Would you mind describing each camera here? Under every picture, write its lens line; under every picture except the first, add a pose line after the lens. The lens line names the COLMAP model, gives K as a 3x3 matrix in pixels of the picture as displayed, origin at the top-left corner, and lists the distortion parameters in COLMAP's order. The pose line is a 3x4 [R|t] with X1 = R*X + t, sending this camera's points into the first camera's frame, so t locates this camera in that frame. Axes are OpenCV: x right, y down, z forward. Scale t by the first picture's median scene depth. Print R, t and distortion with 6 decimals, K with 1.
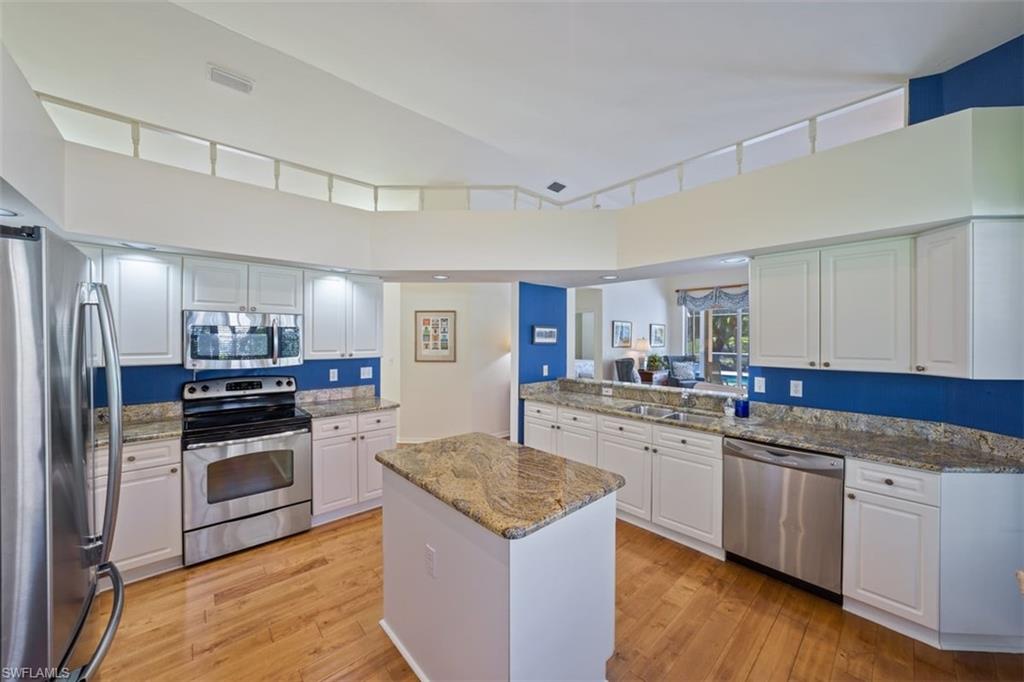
lens RADIAL K [[357.9, 0, 514.0], [0, 357.9, 338.4], [0, 0, 1]] dist [-0.001948, -0.000041]
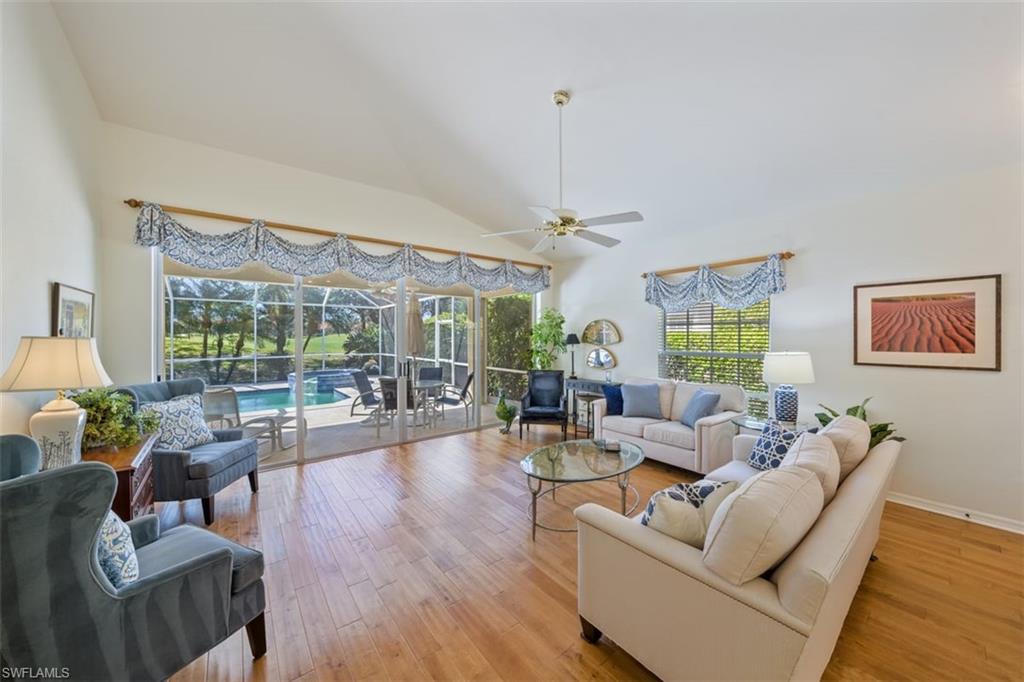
lens RADIAL K [[357.9, 0, 514.0], [0, 357.9, 338.4], [0, 0, 1]] dist [-0.001948, -0.000041]
pose [[0.078678, -0.007676, 0.996871, 0.240031], [0.003411, 0.999967, 0.007431, 0.002357], [-0.996894, 0.002816, 0.078702, 1.078204]]
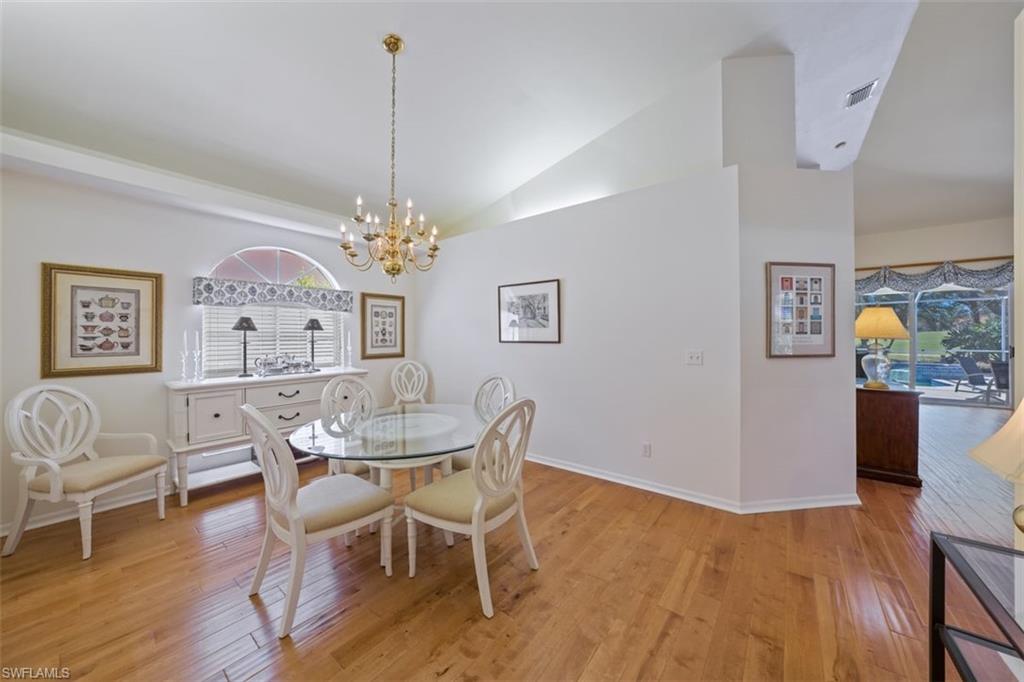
lens RADIAL K [[357.9, 0, 514.0], [0, 357.9, 338.4], [0, 0, 1]] dist [-0.001948, -0.000041]
pose [[0.984171, -0.005668, 0.177133, -0.740175], [0.005761, 0.999983, -0.000013, 0.033737], [-0.177130, 0.001034, 0.984187, 0.547636]]
